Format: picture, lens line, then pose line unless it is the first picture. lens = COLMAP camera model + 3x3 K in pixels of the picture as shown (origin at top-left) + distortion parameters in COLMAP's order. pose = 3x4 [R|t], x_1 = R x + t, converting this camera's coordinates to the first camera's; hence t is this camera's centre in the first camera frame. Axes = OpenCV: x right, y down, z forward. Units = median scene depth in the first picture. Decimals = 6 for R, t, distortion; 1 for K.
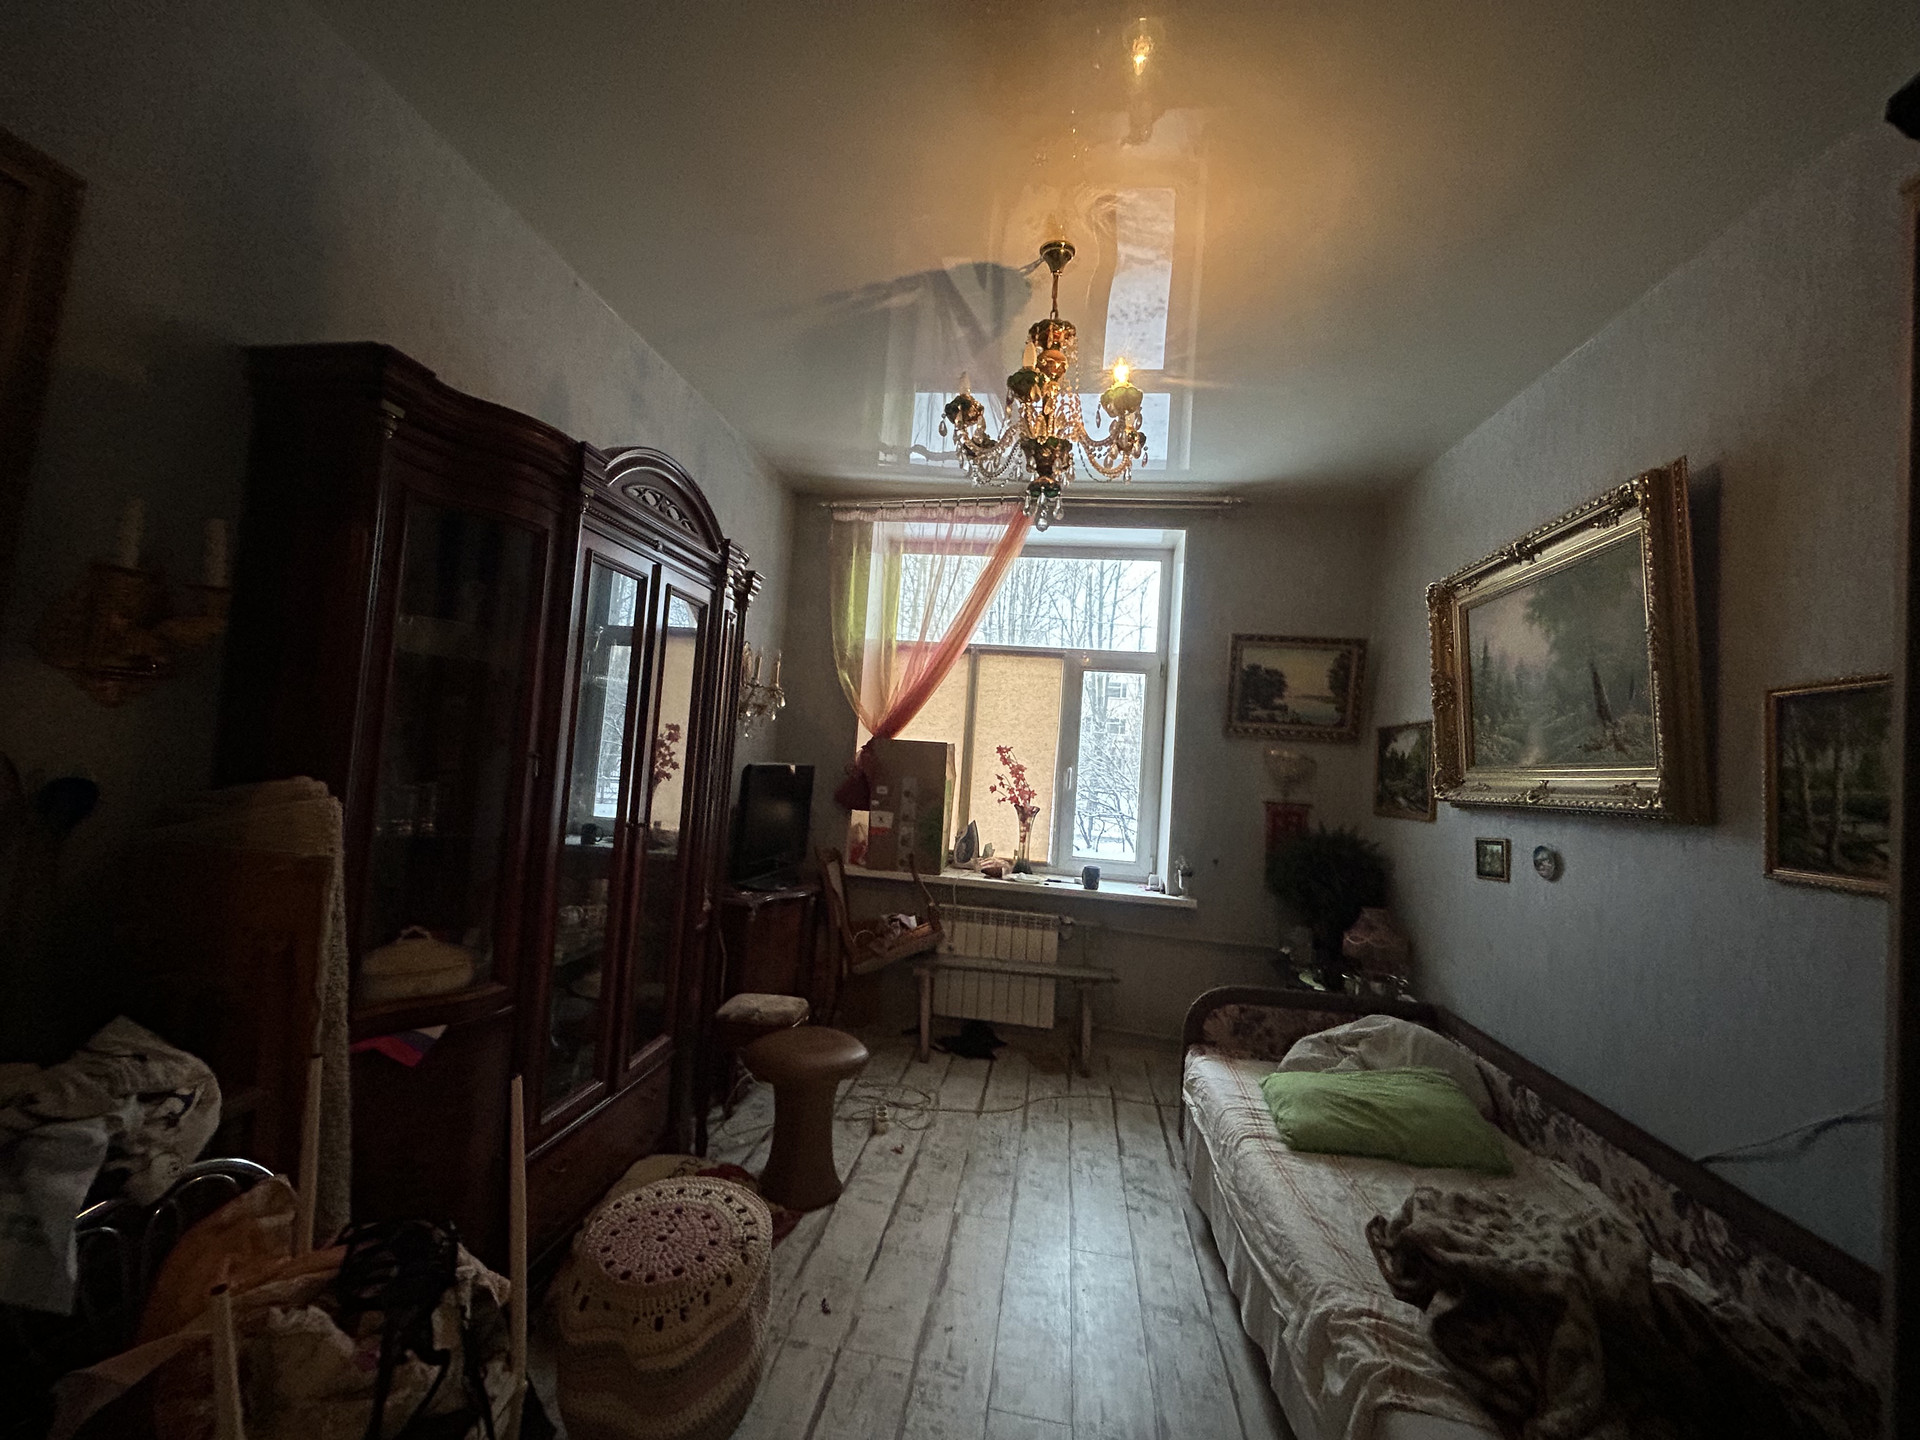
lens RADIAL K [[779.7, 0, 956.2], [0, 779.7, 723.7], [0, 0, 1]] dist [-0.004229, 0.001289]
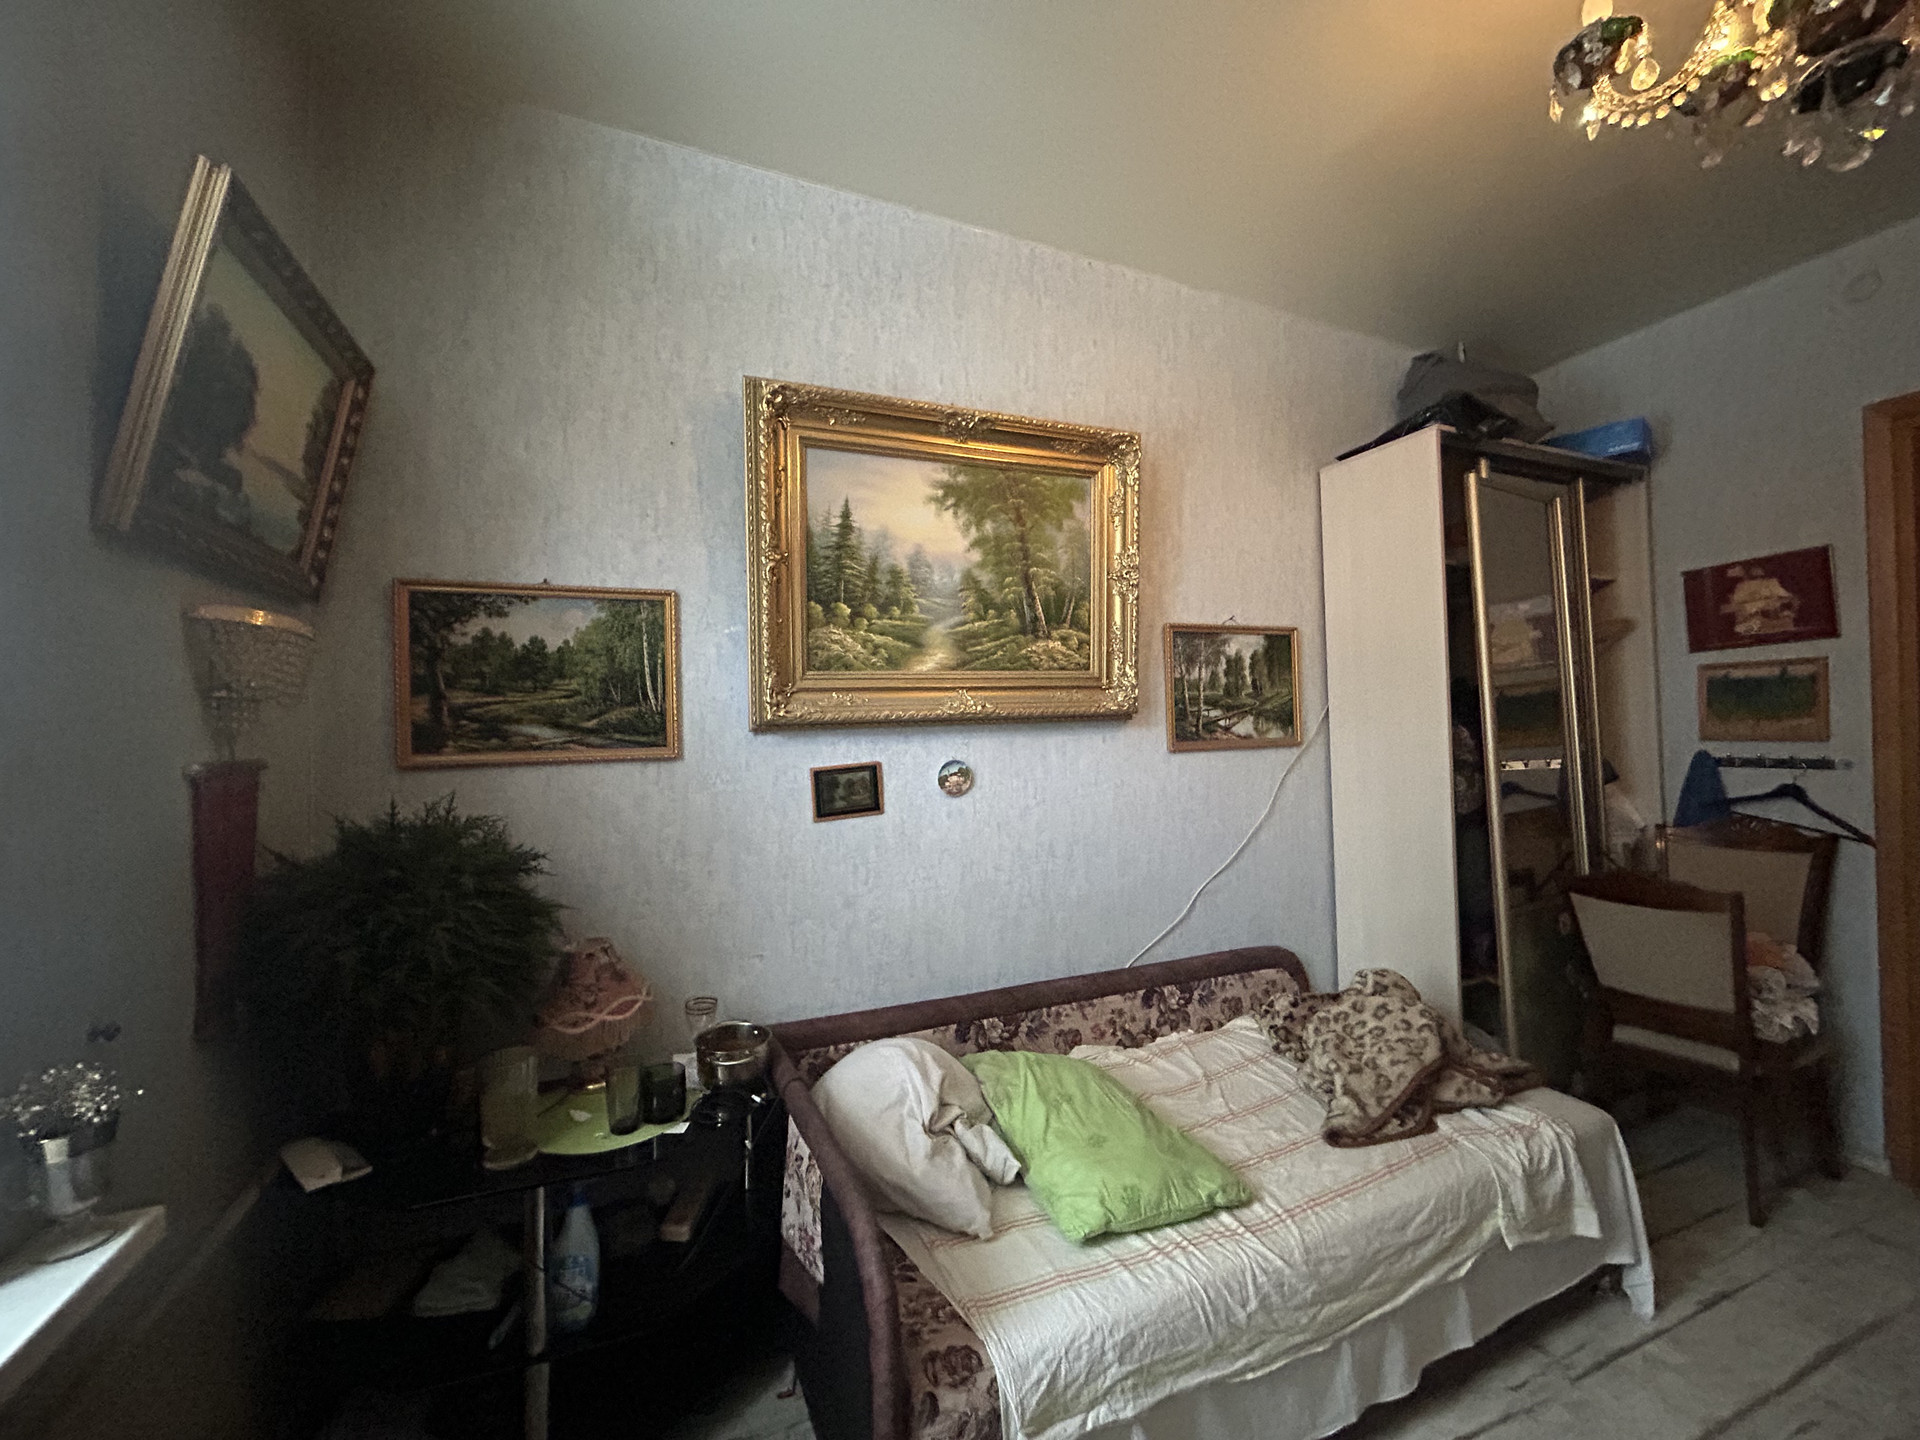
lens RADIAL K [[779.7, 0, 945.8], [0, 779.7, 717.8], [0, 0, 1]] dist [-0.004229, 0.001289]
pose [[-0.502120, -0.052163, 0.863223, -0.026682], [-0.061103, 0.997824, 0.024754, 0.080745], [-0.862636, -0.040316, -0.504215, 1.390942]]
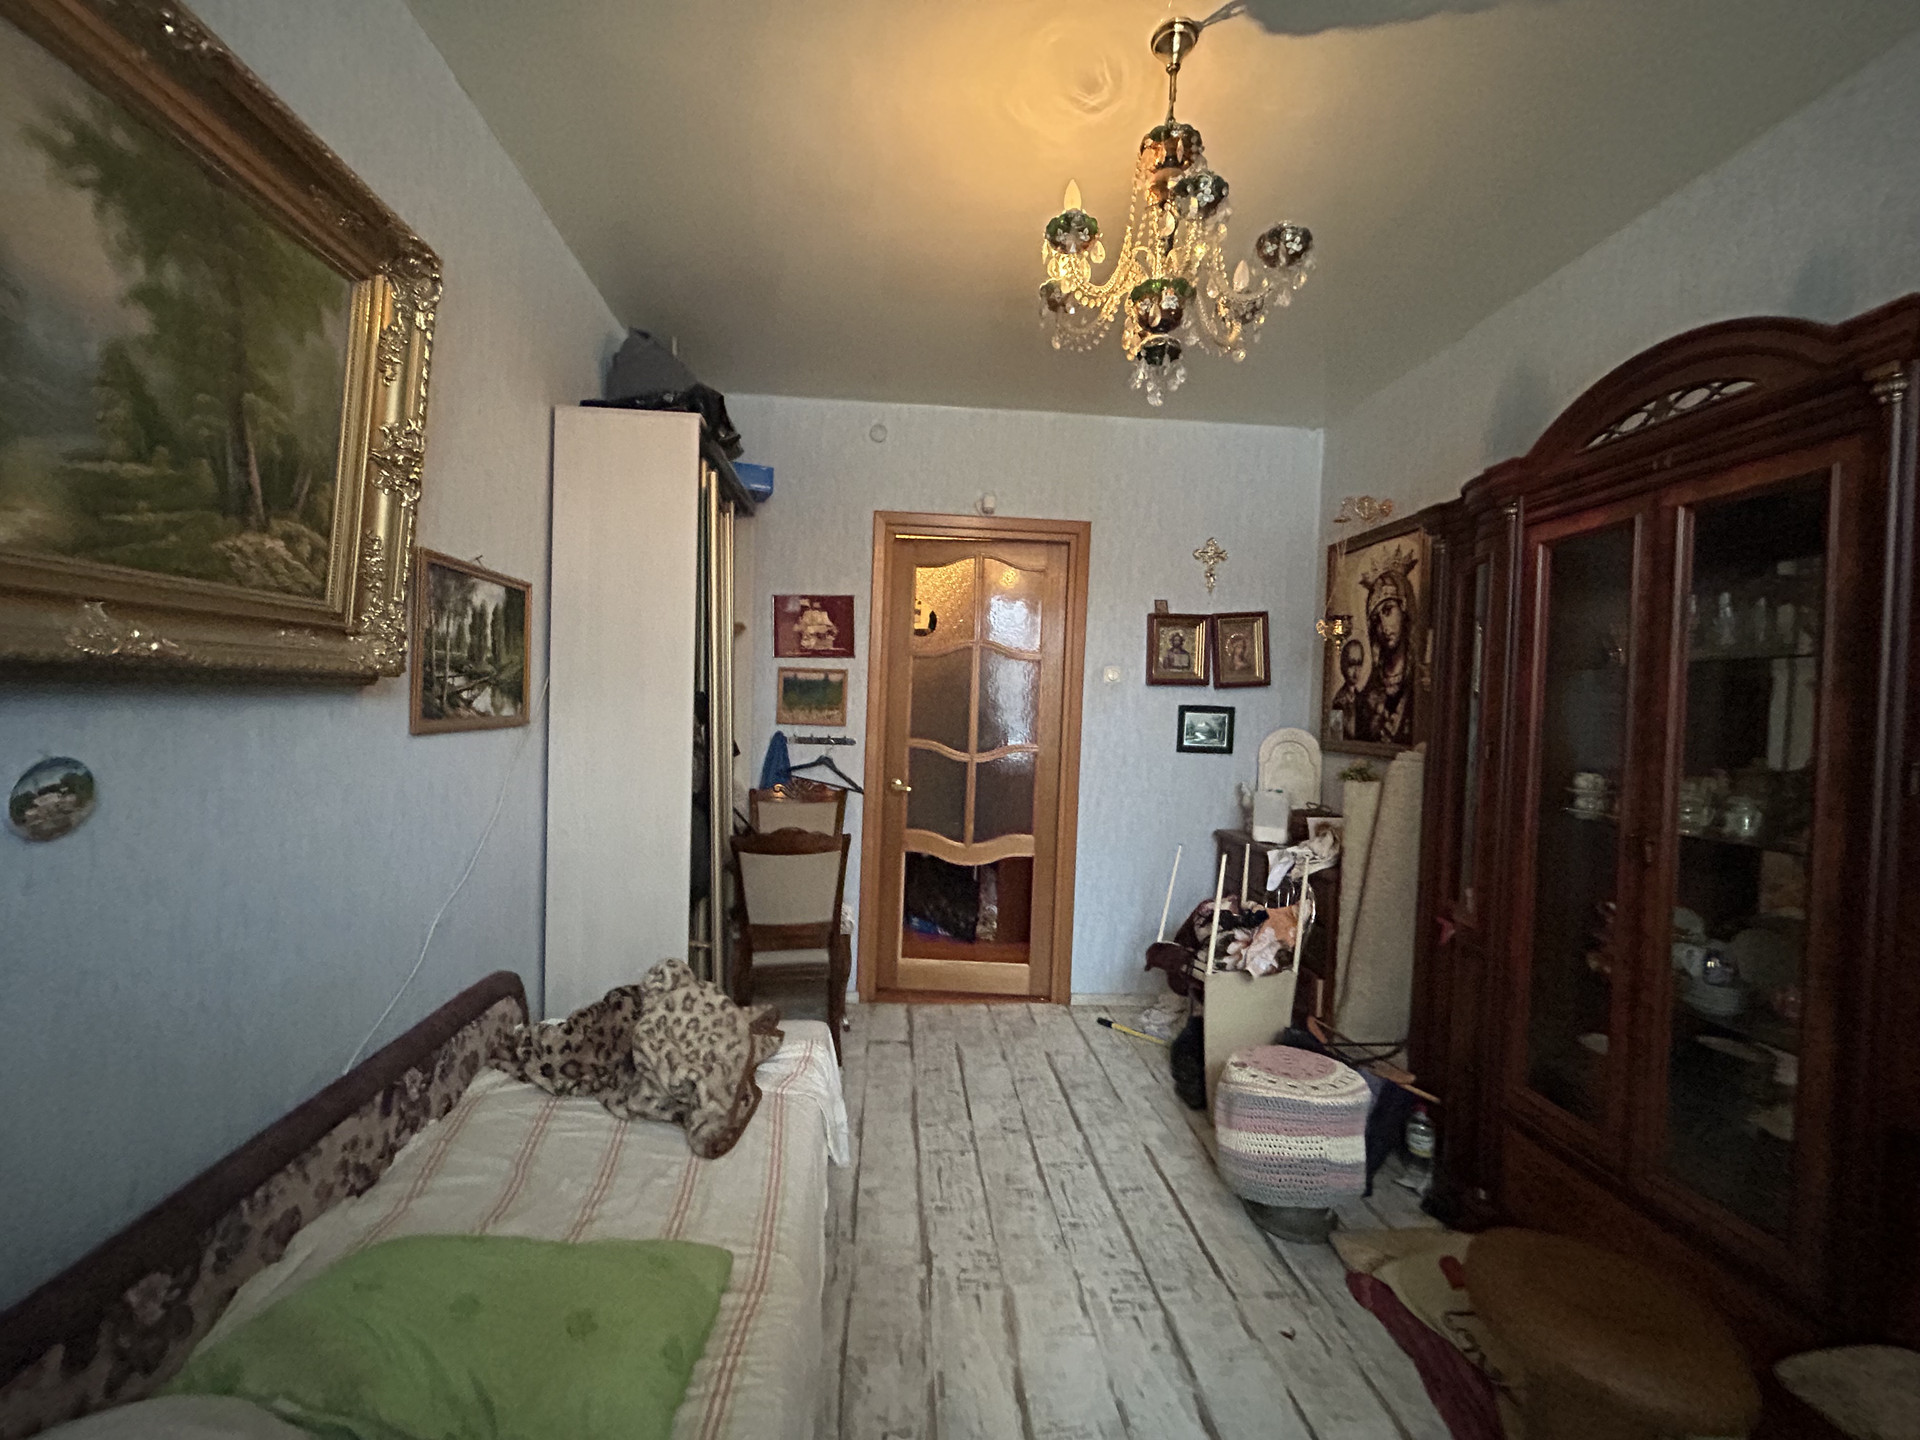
lens RADIAL K [[779.7, 0, 962.4], [0, 779.7, 719.1], [0, 0, 1]] dist [-0.004229, 0.001289]
pose [[-0.968804, -0.105652, -0.224180, 0.368323], [-0.096678, 0.994025, -0.050666, 0.105614], [0.228194, -0.027412, -0.973230, 1.419561]]
